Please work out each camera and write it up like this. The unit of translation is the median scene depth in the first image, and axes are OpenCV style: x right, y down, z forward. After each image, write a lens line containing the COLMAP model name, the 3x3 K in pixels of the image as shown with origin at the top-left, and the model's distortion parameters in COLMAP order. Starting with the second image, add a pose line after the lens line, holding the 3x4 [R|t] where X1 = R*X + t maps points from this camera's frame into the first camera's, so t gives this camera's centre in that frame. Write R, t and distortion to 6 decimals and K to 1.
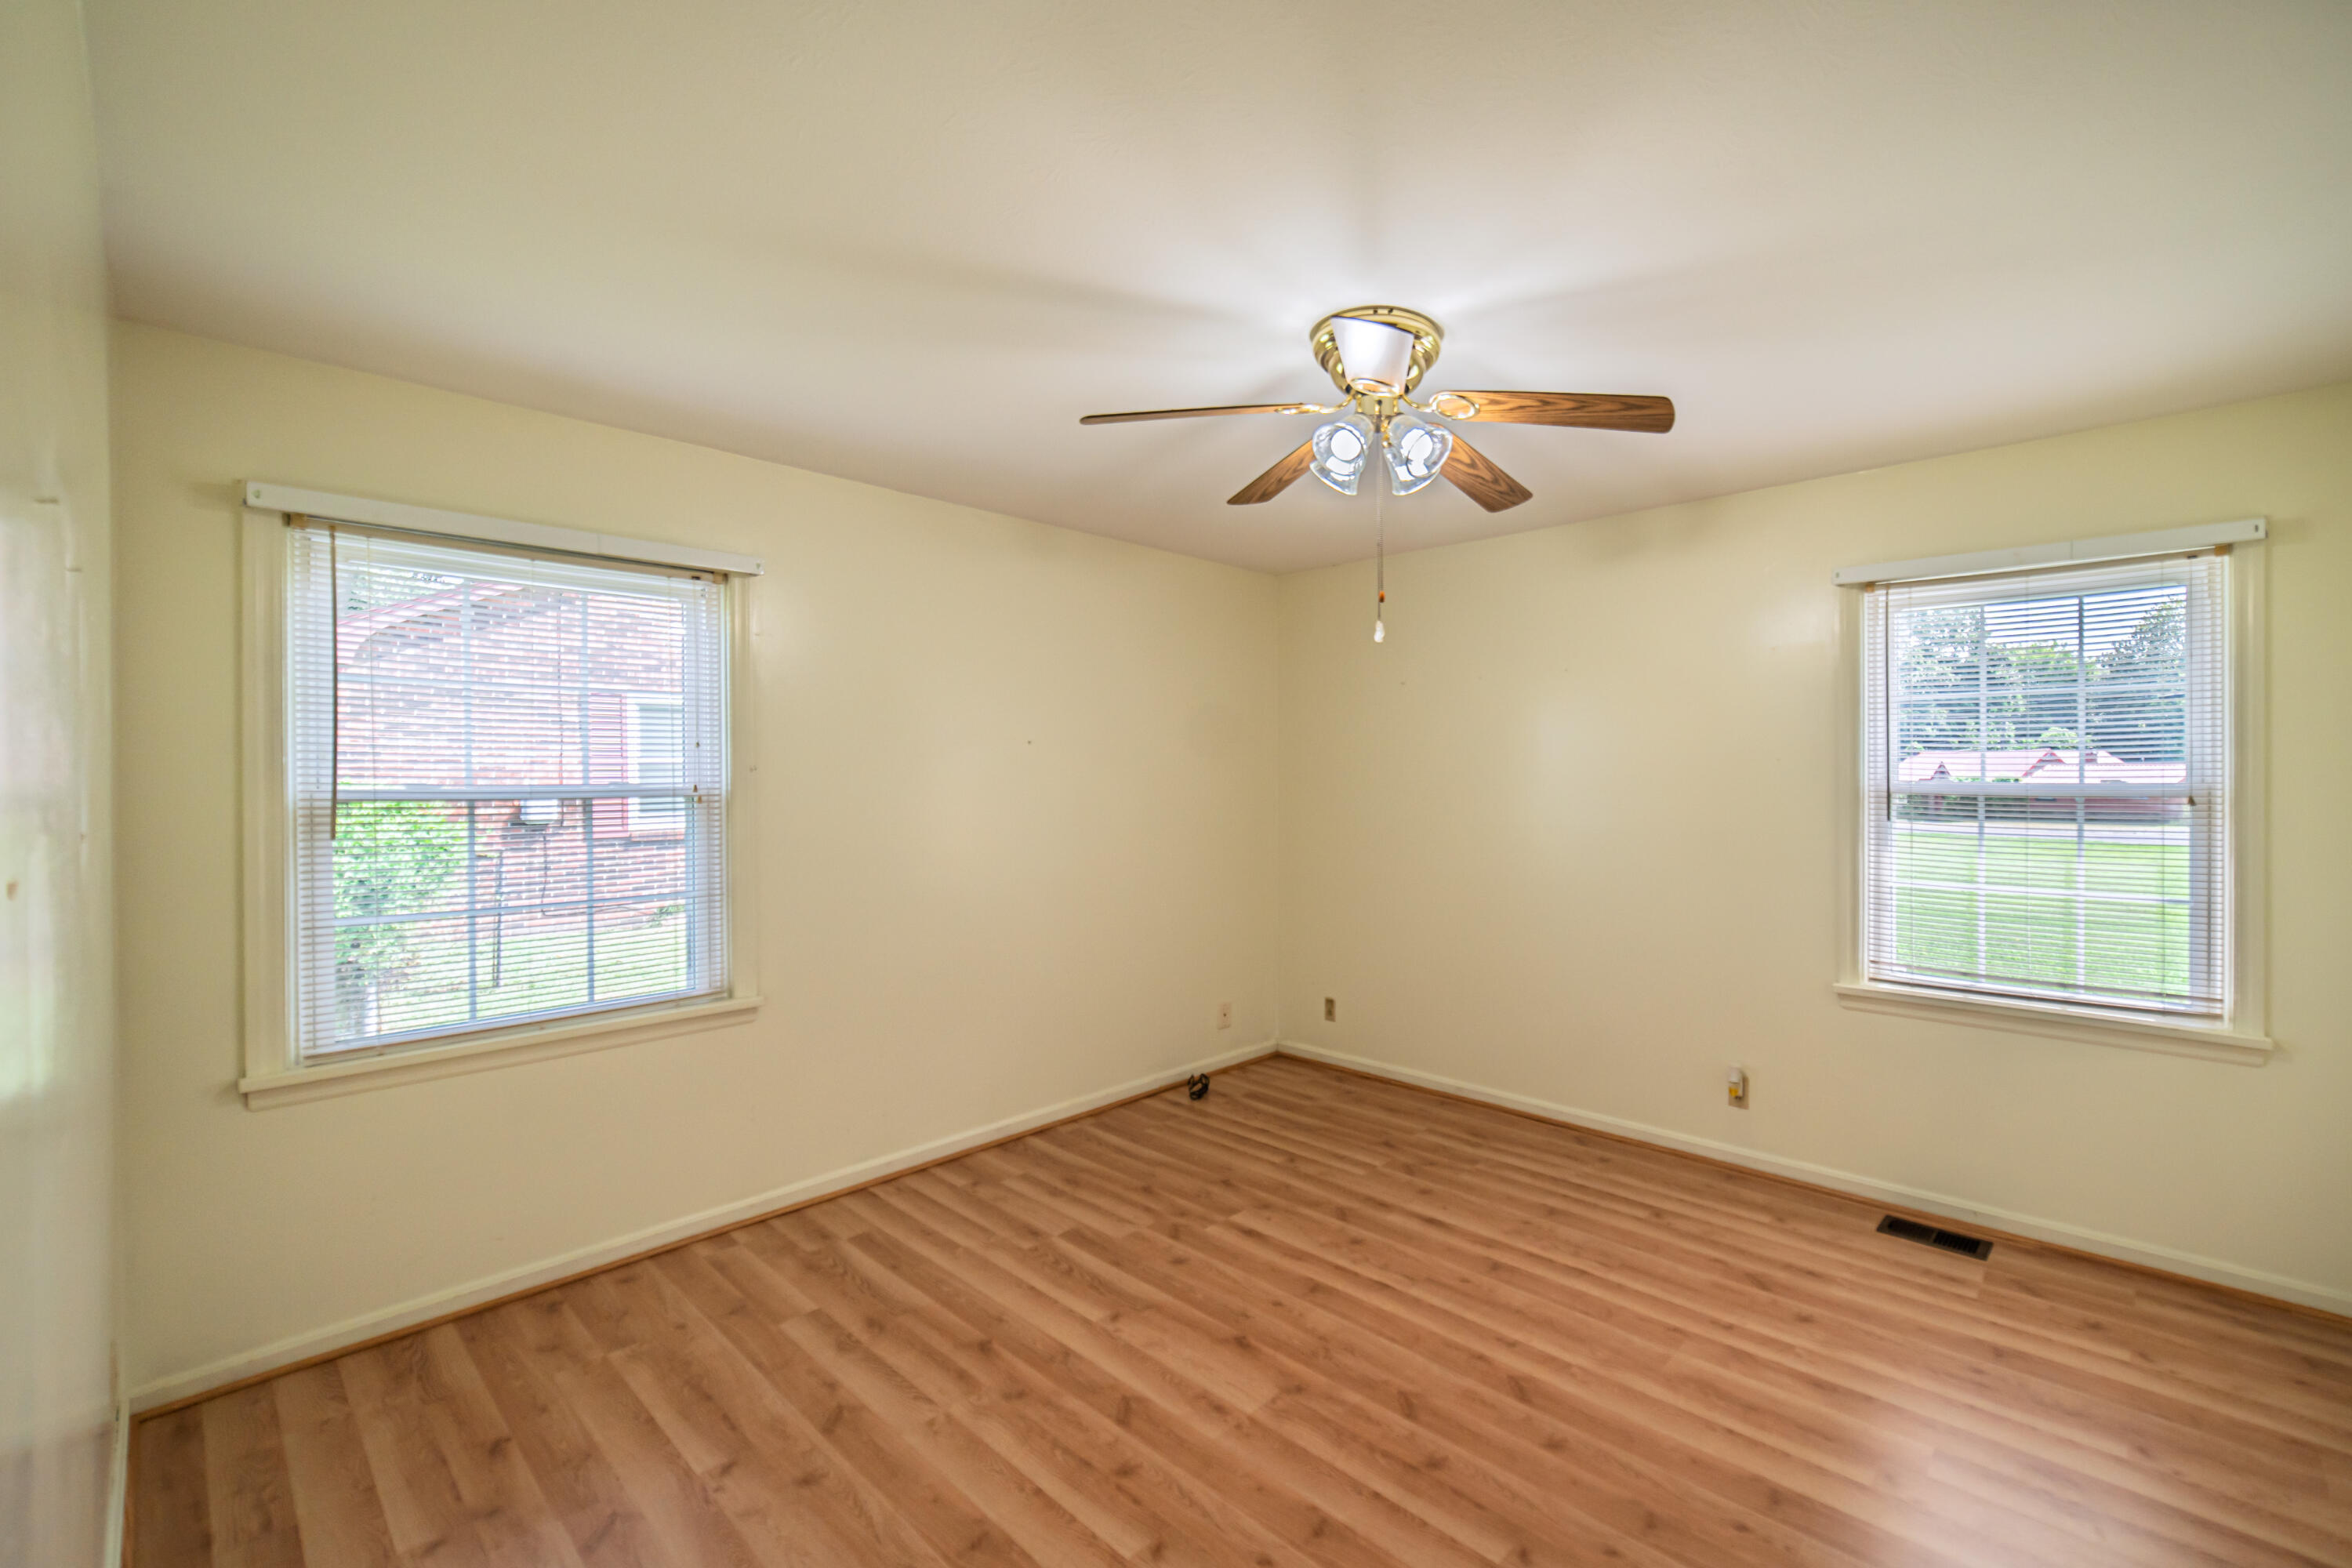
lens RADIAL K [[895.0, 0, 1173.8], [0, 895.0, 791.3], [0, 0, 1]] dist [0.000191, 0.000061]
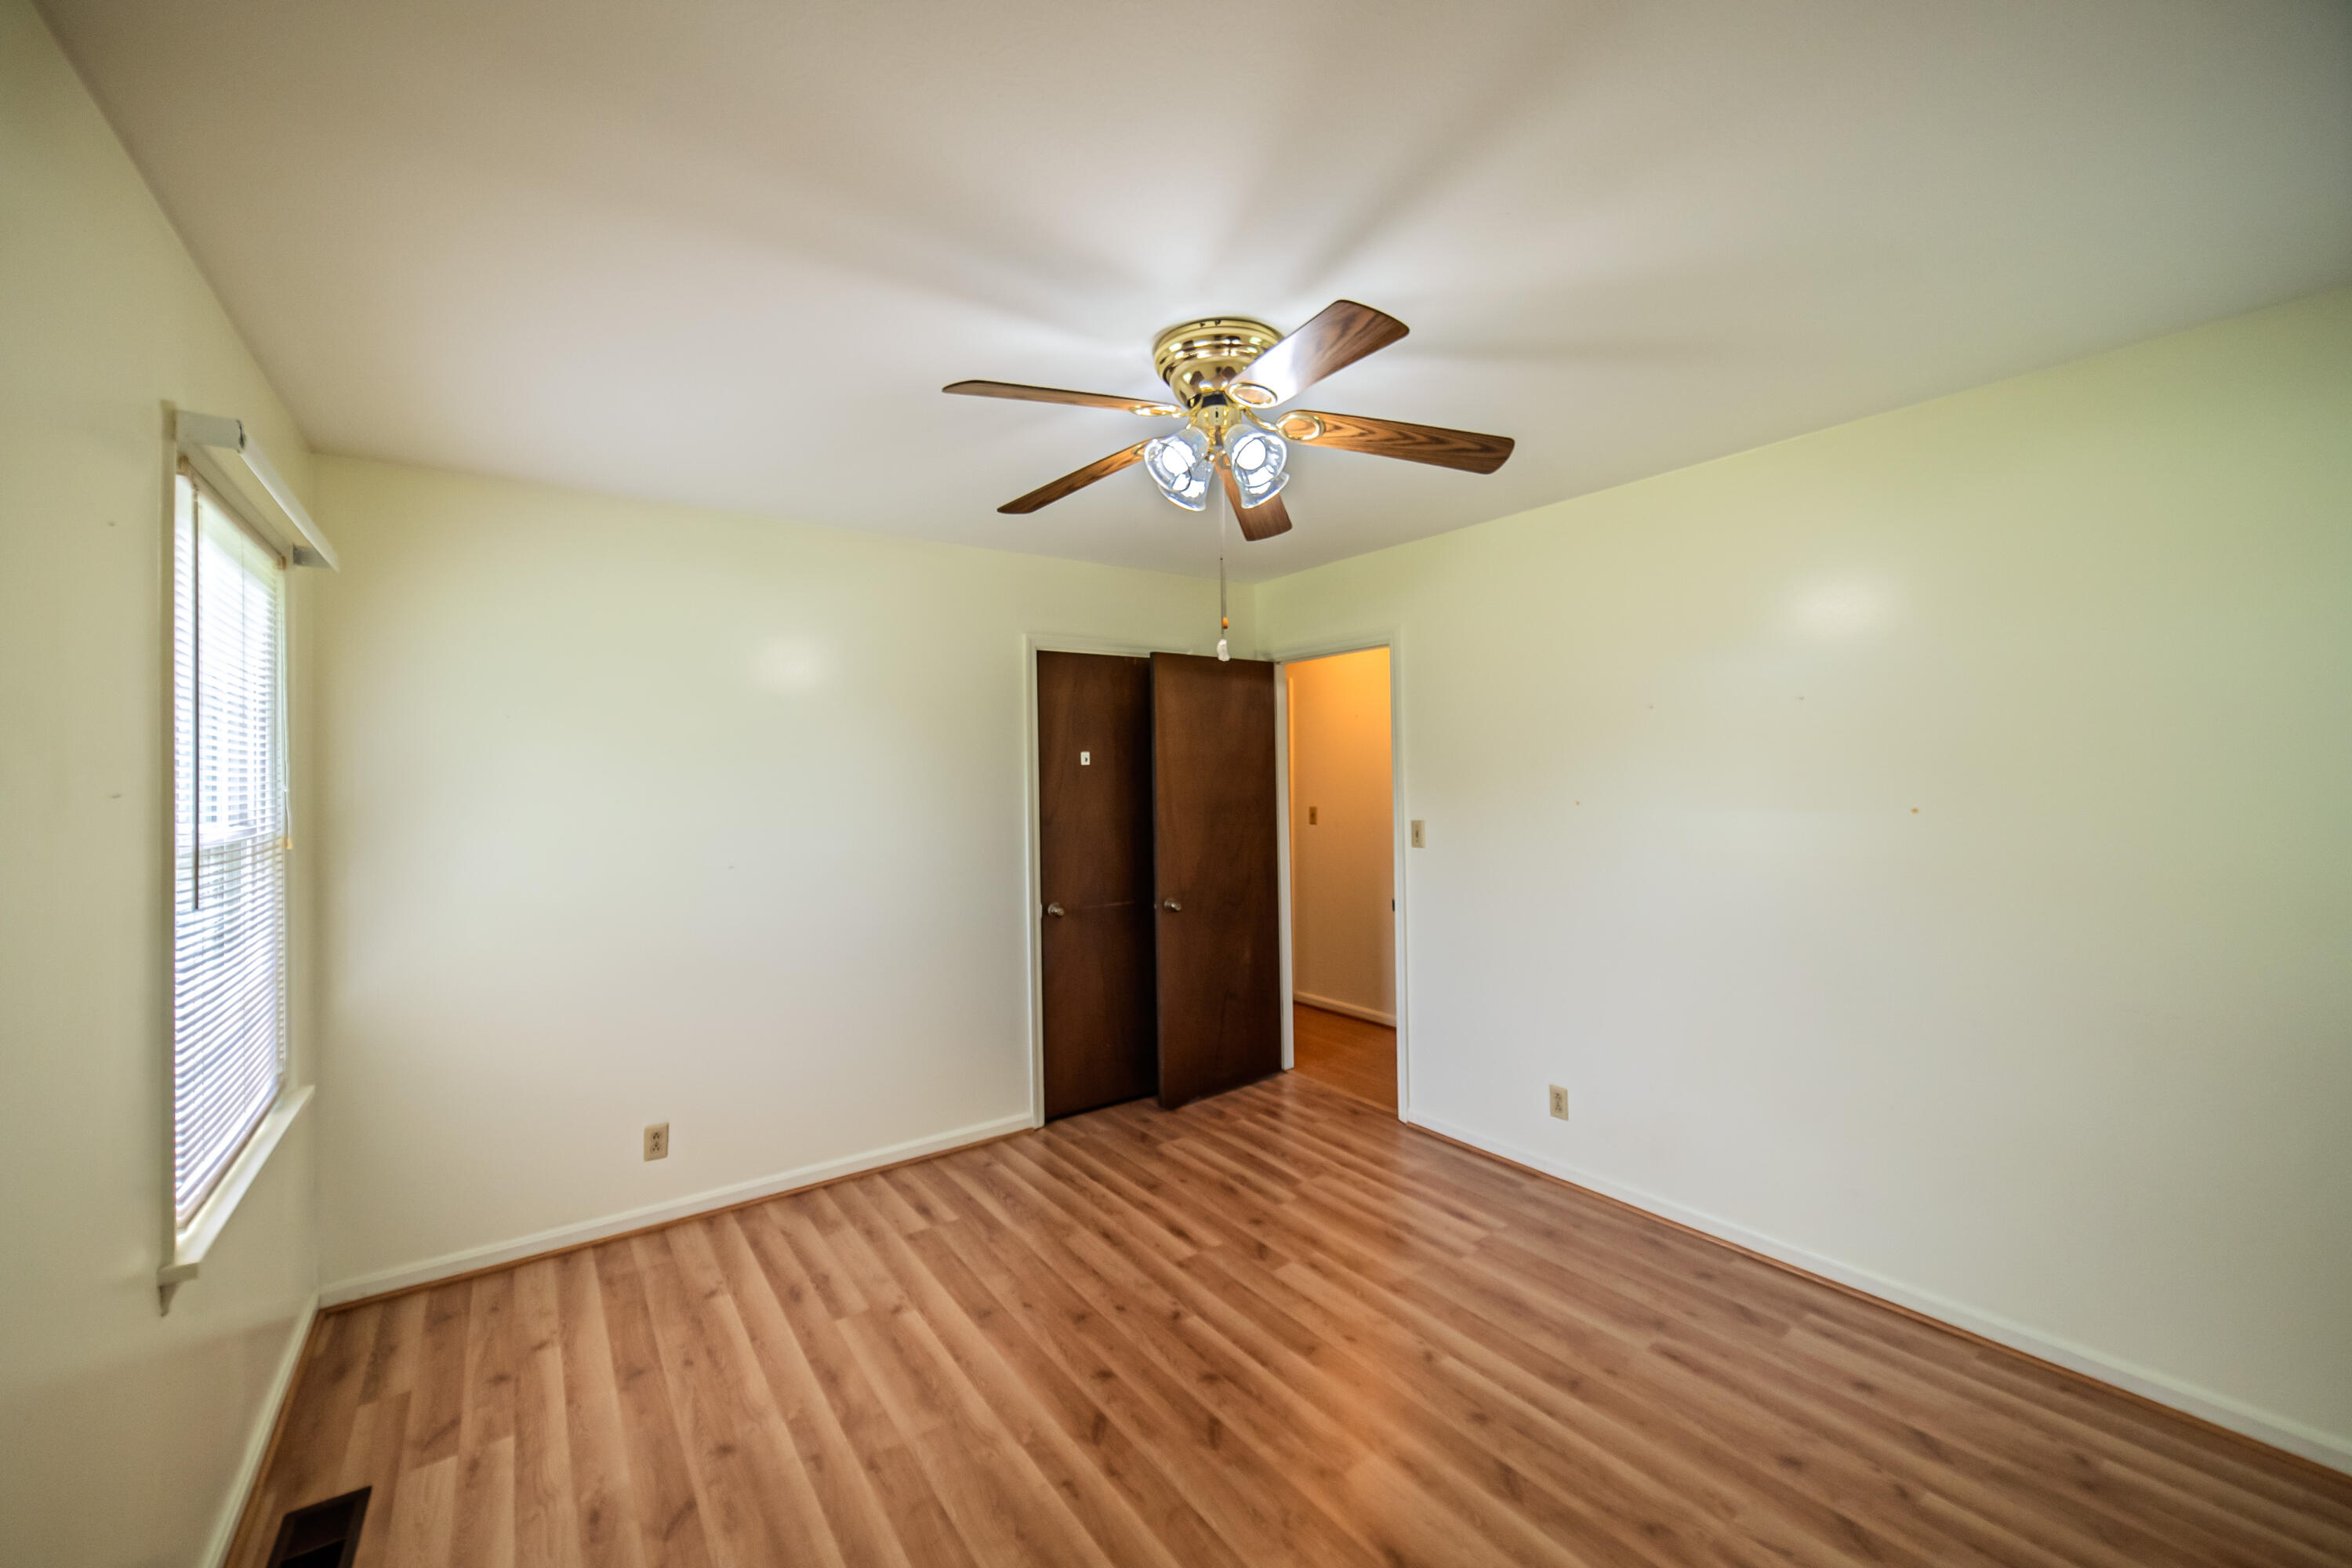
lens RADIAL K [[895.0, 0, 1173.8], [0, 895.0, 791.3], [0, 0, 1]] dist [0.000191, 0.000061]
pose [[-0.998625, 0.013243, 0.050713, 0.240585], [0.015518, 0.998879, 0.044729, -0.075351], [-0.050064, 0.045454, -0.997711, 1.927425]]
